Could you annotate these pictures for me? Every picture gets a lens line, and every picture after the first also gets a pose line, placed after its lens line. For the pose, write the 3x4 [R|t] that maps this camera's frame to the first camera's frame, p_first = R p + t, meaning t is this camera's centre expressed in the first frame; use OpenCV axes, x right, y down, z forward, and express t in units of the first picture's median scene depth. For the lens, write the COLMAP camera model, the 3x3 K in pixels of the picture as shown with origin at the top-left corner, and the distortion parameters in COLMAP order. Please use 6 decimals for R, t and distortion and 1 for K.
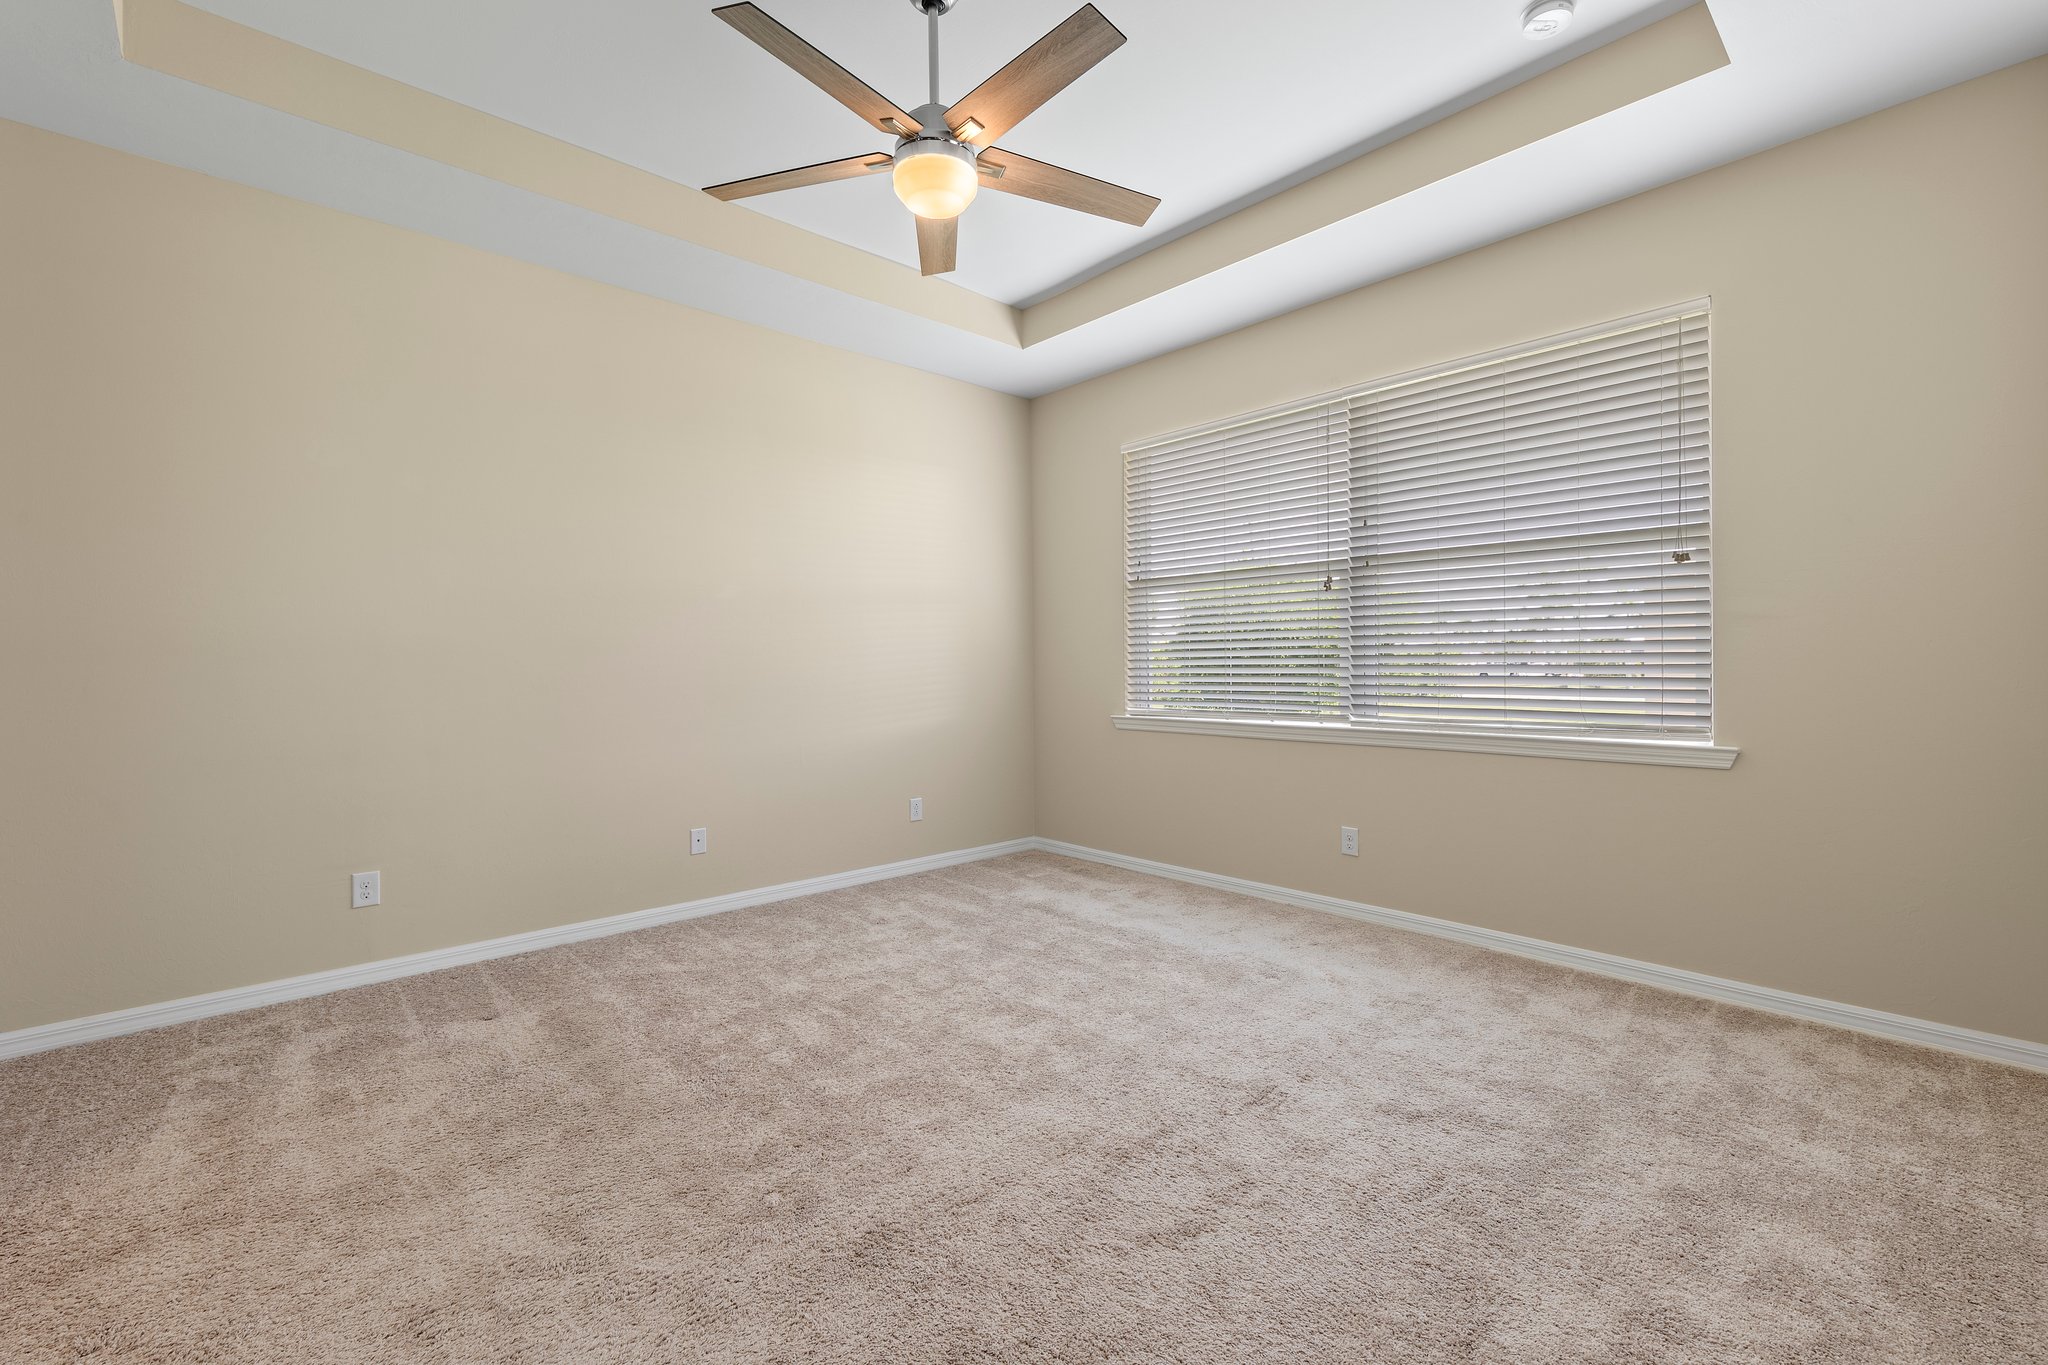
lens RADIAL K [[882.3, 0, 1033.4], [0, 882.3, 673.4], [0, 0, 1]] dist [0.004046, 0.000010]
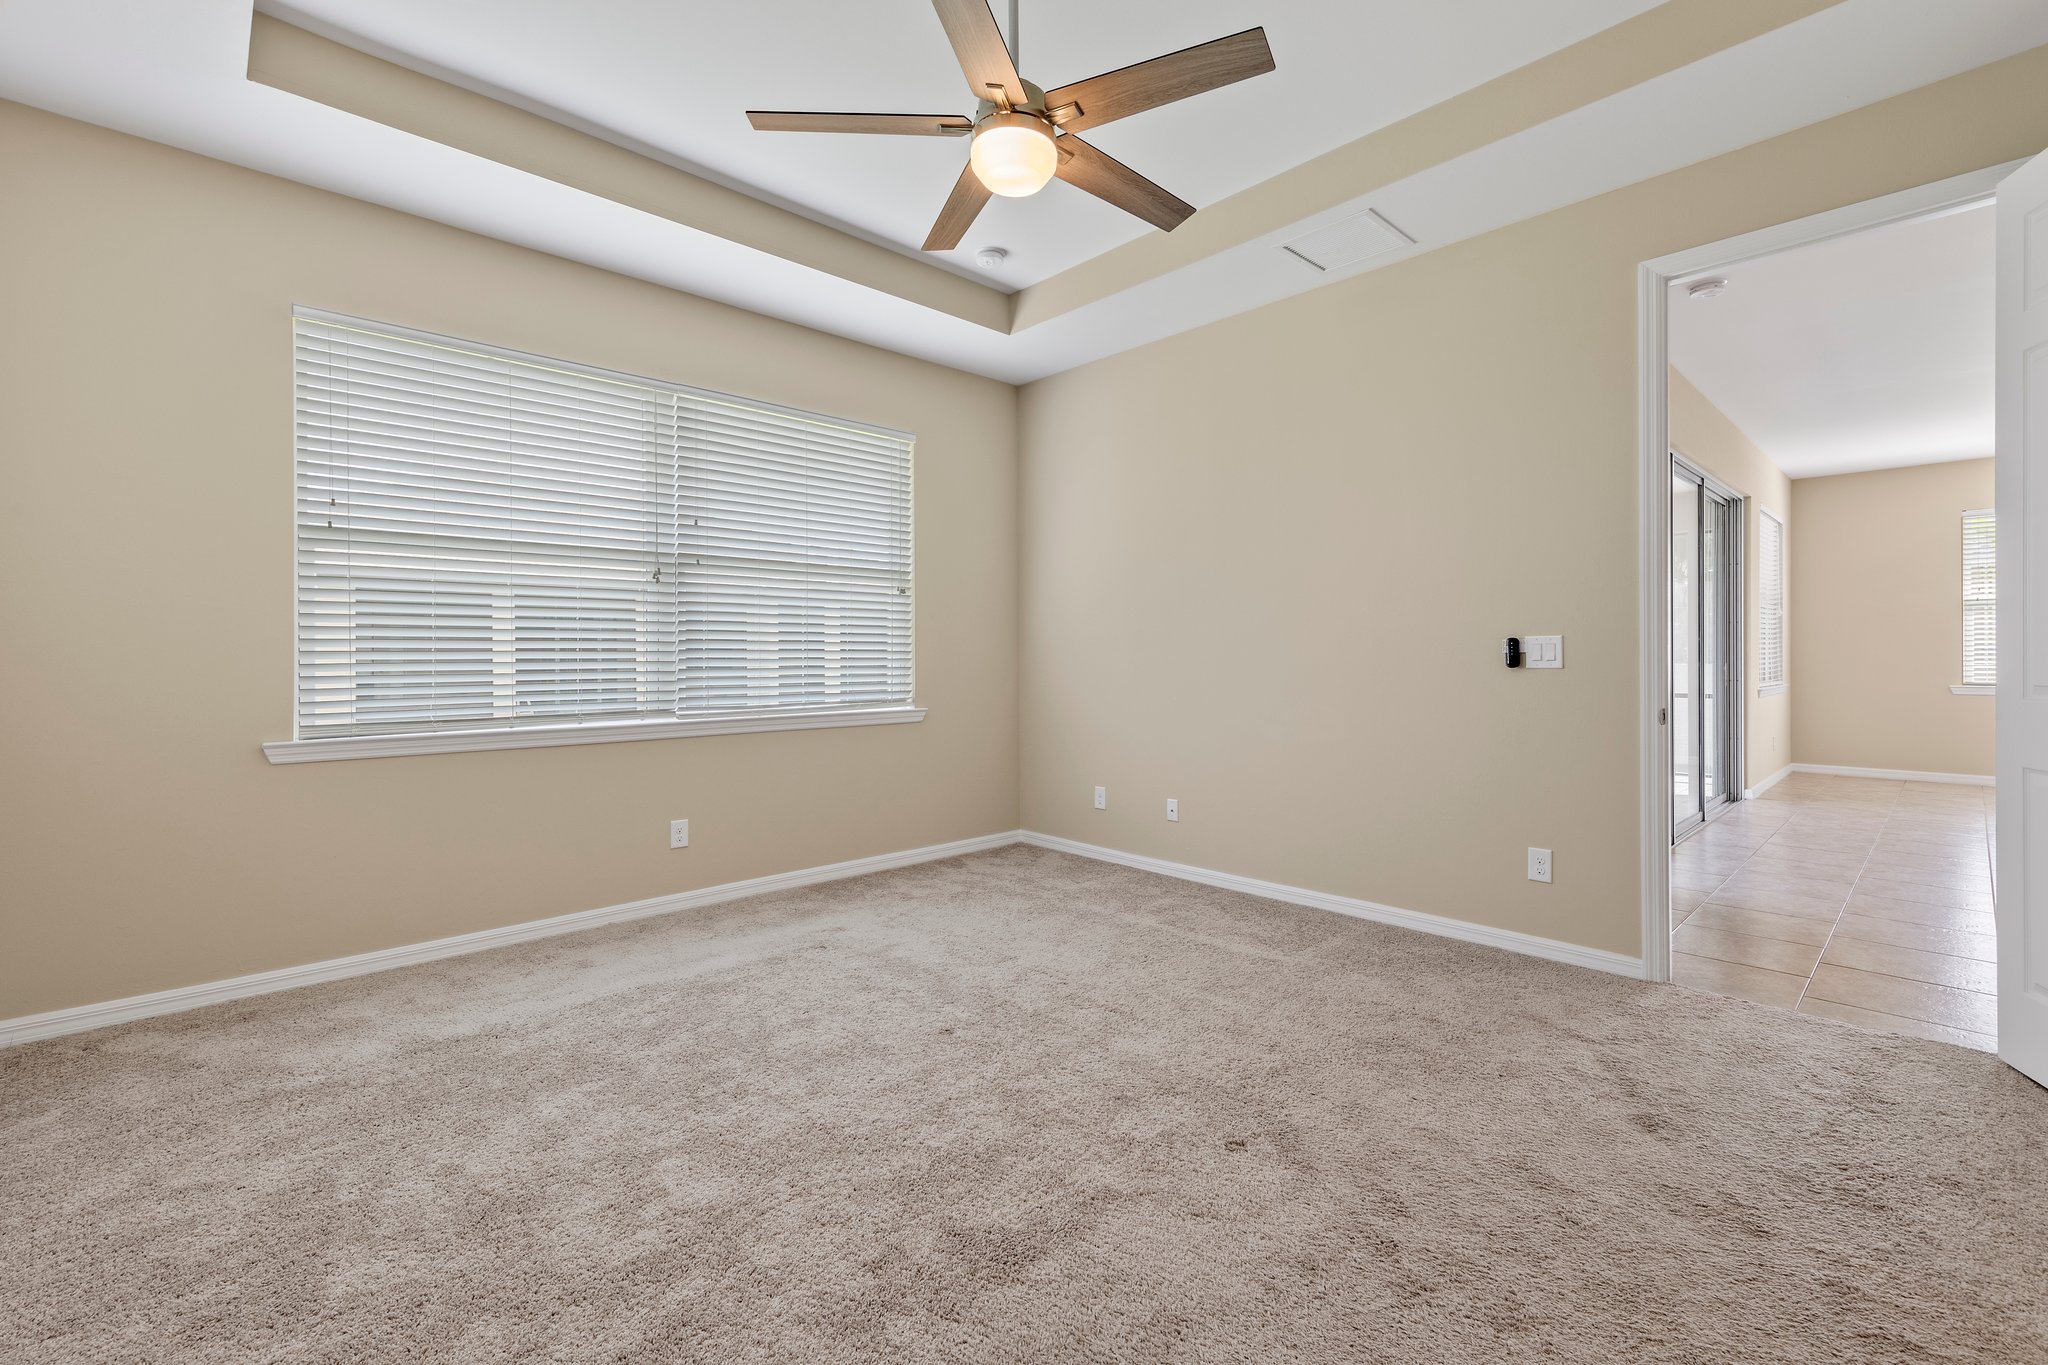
lens RADIAL K [[882.3, 0, 1040.6], [0, 882.3, 671.2], [0, 0, 1]] dist [0.004046, 0.000010]
pose [[-0.030156, -0.015645, 0.999423, -0.660455], [0.007503, 0.999846, 0.015878, -0.008574], [-0.999517, 0.007977, -0.030034, 0.615077]]
